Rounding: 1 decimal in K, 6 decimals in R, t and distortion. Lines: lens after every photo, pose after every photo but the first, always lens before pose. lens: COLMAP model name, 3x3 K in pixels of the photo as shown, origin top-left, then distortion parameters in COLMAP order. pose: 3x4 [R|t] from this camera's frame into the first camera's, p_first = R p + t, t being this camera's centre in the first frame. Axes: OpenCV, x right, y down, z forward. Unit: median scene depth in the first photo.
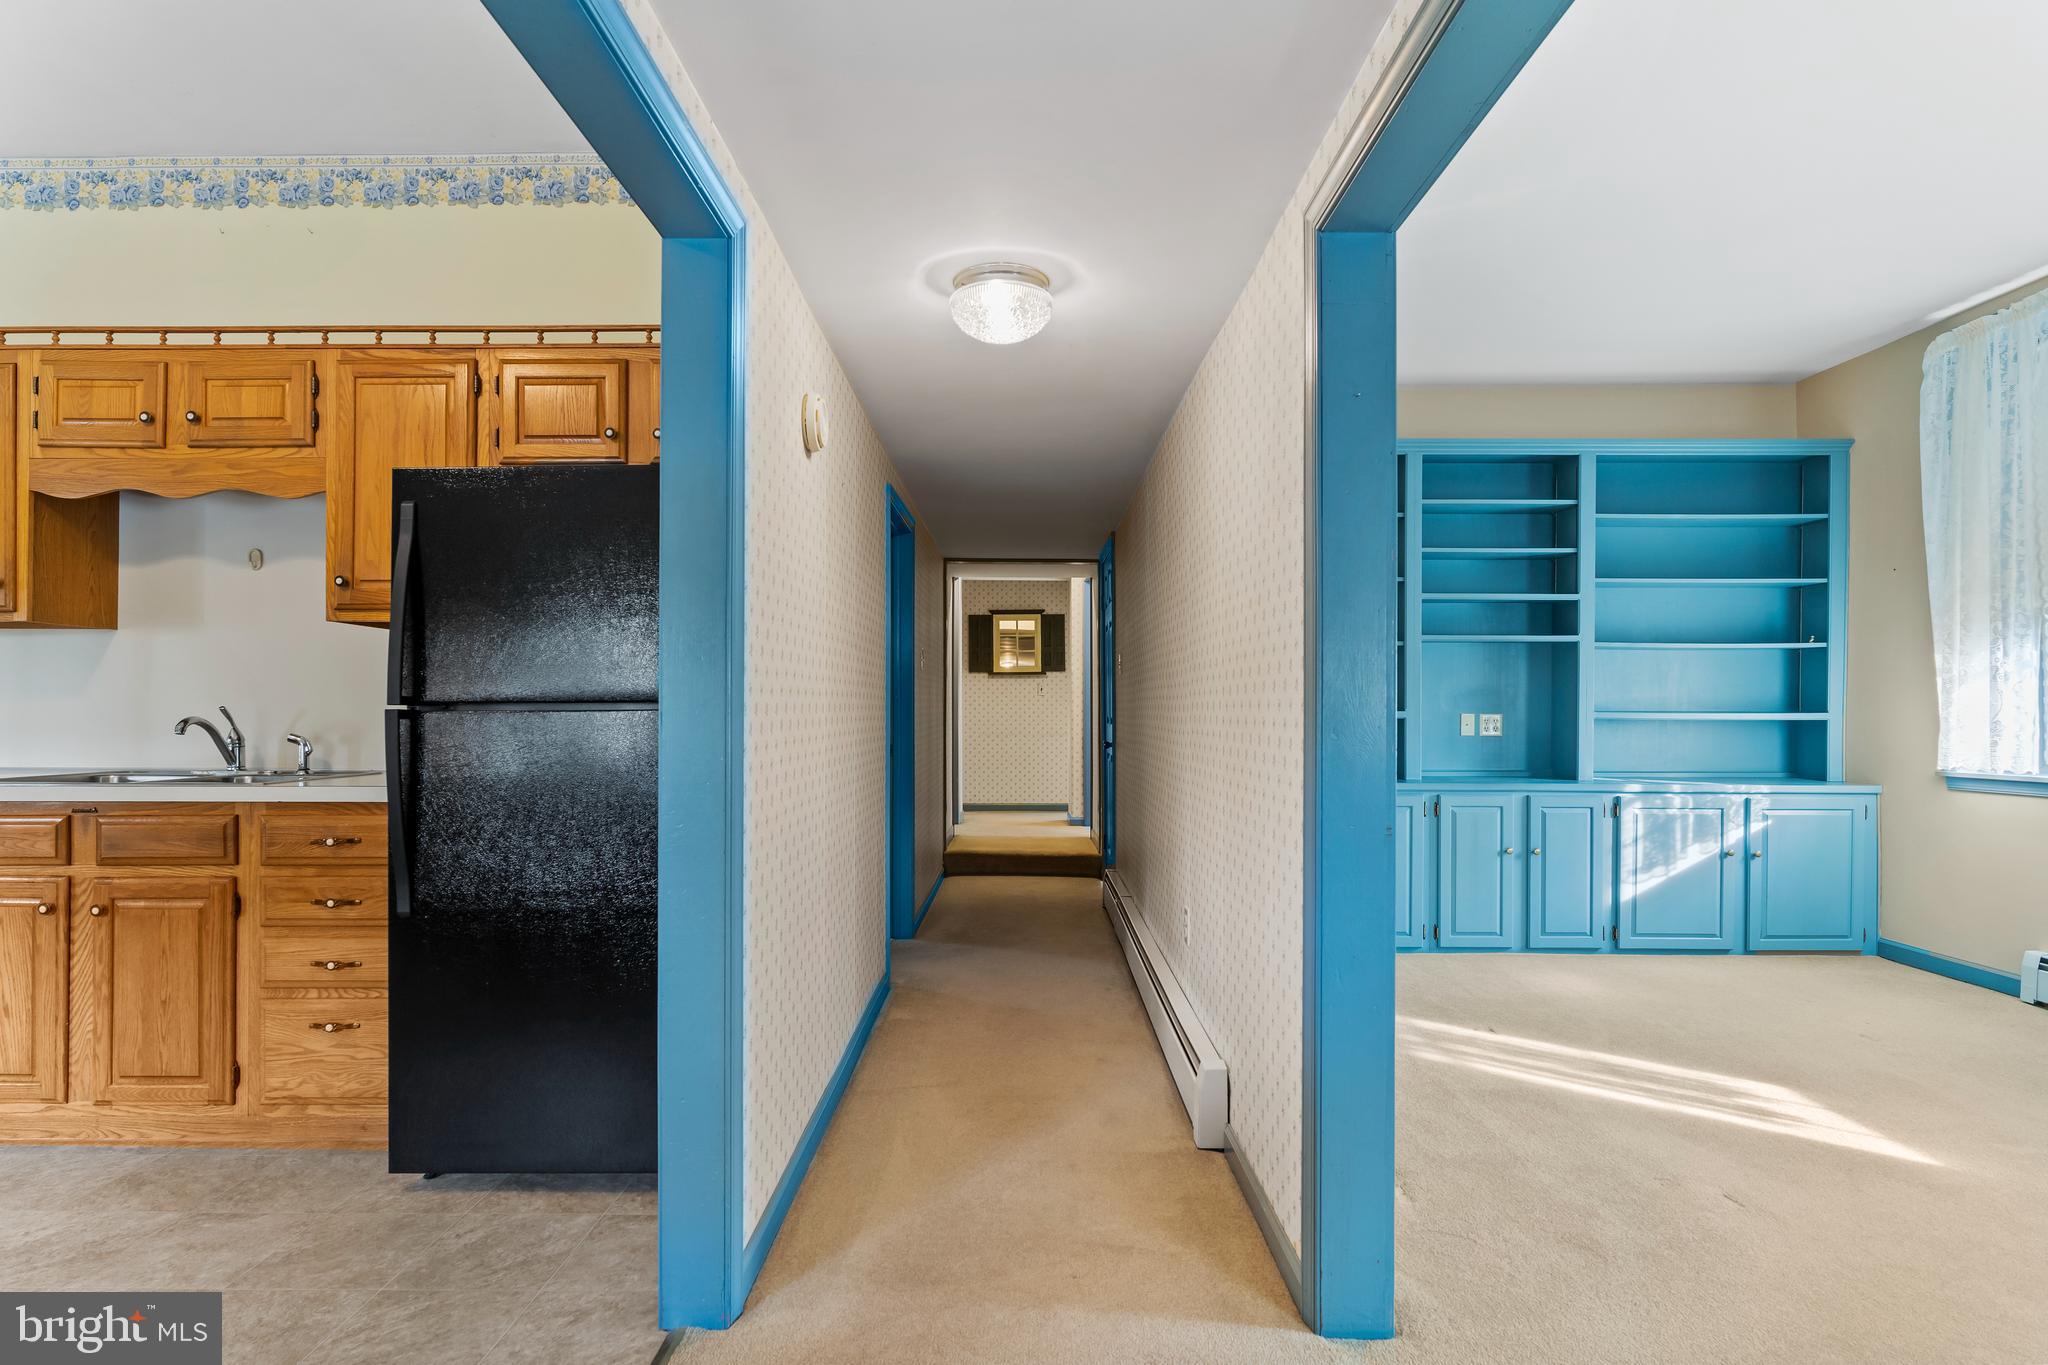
lens RADIAL K [[1050.0, 0, 1023.1], [0, 1050.0, 704.2], [0, 0, 1]] dist [-0.001966, -0.000910]
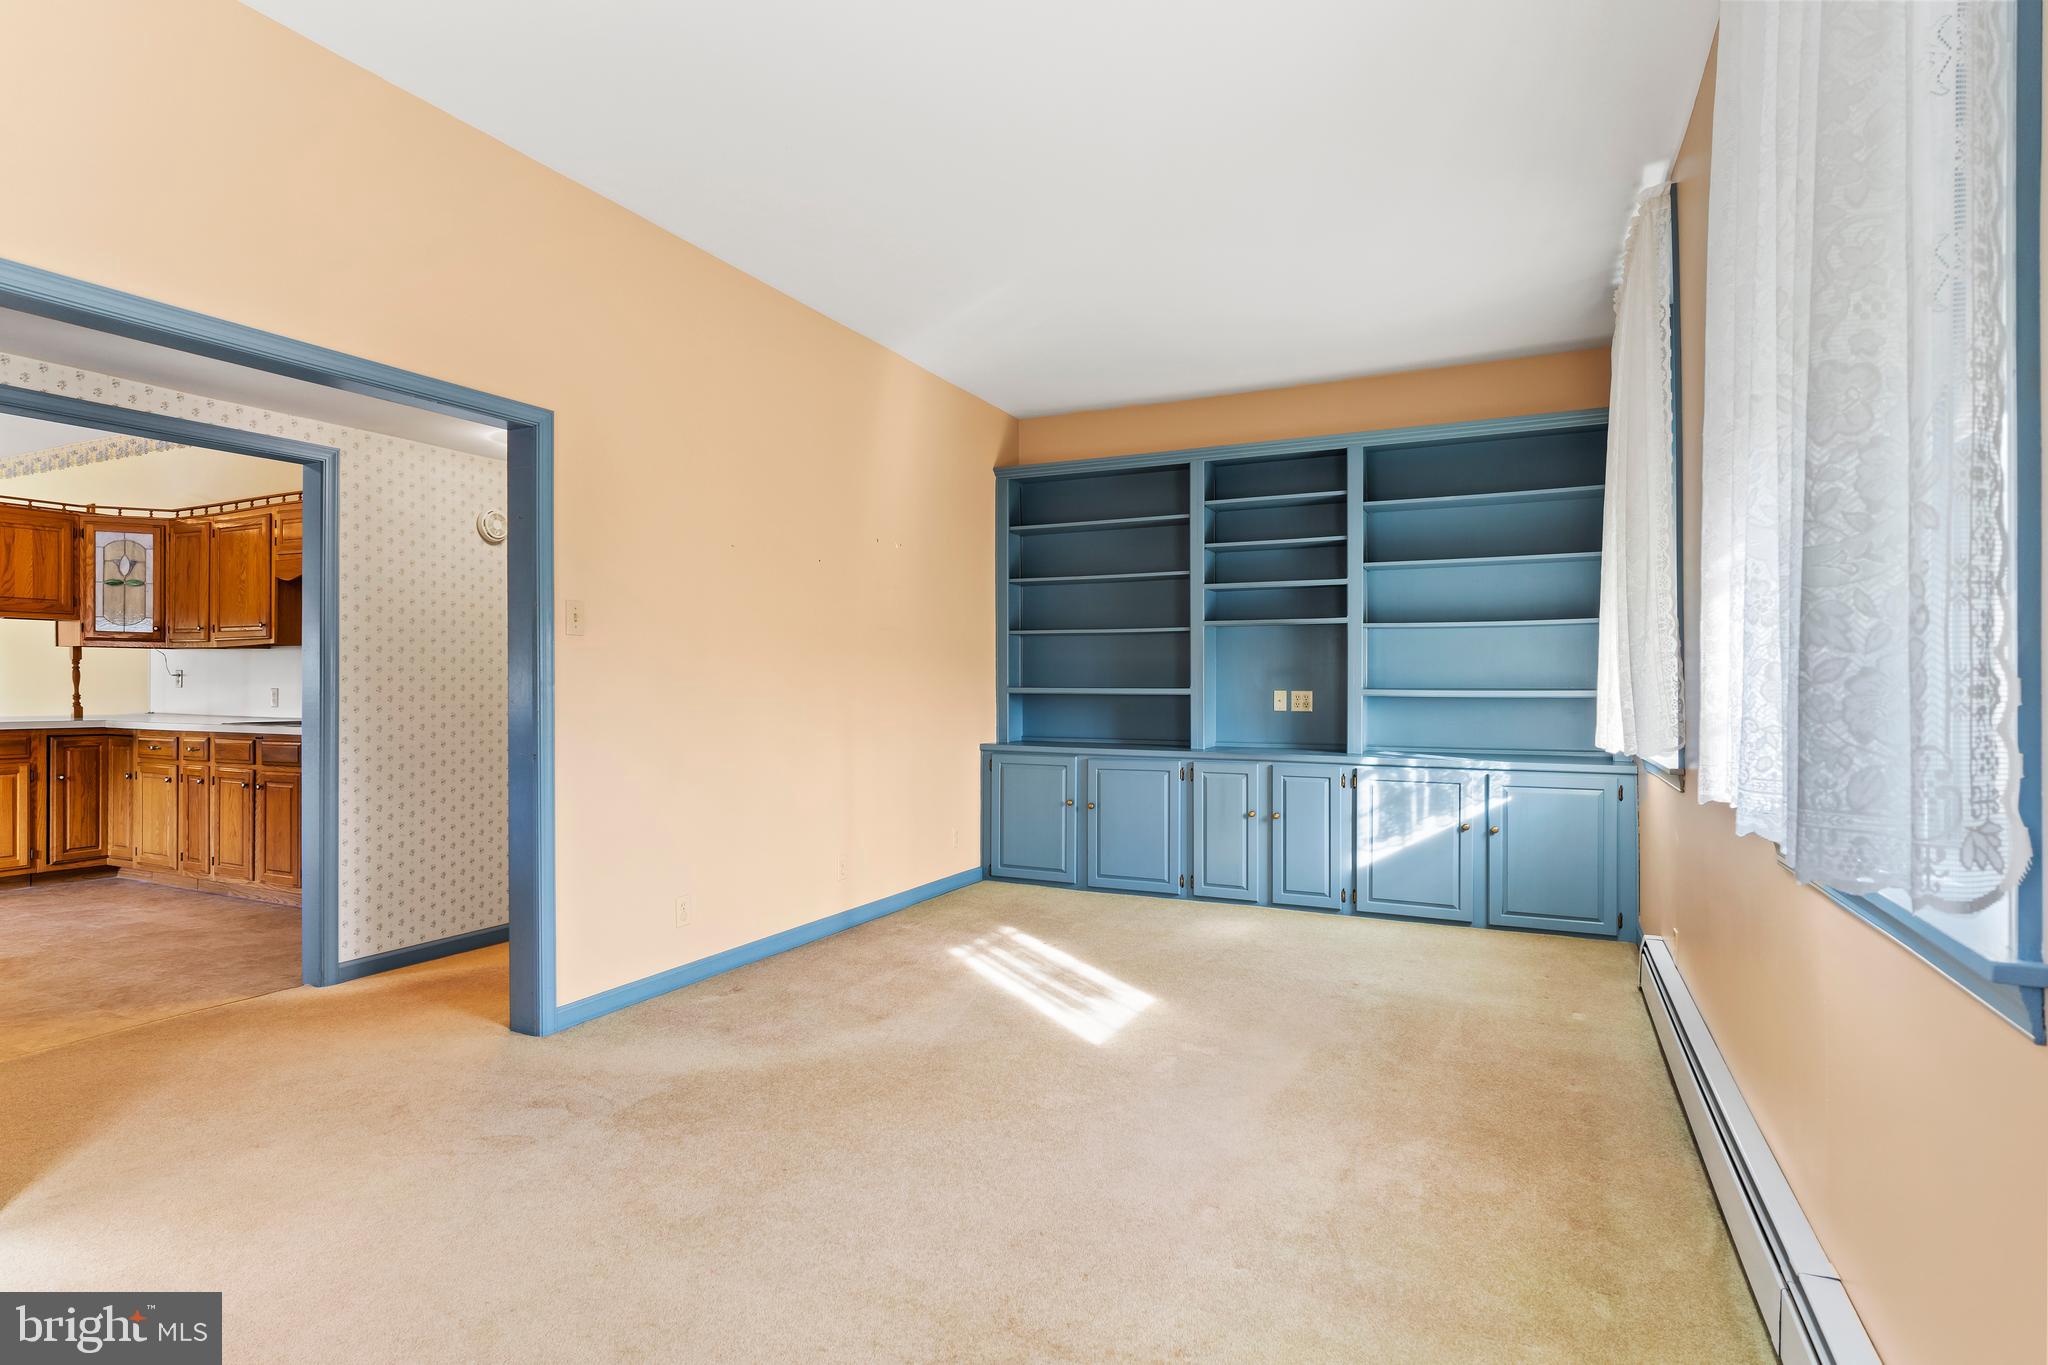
lens RADIAL K [[1050.0, 0, 1026.0], [0, 1050.0, 678.5], [0, 0, 1]] dist [-0.001966, -0.000910]
pose [[0.901421, -0.003838, -0.432926, 0.728158], [0.003720, 0.999992, -0.001119, -0.003583], [0.432927, -0.000601, 0.901429, -0.105471]]
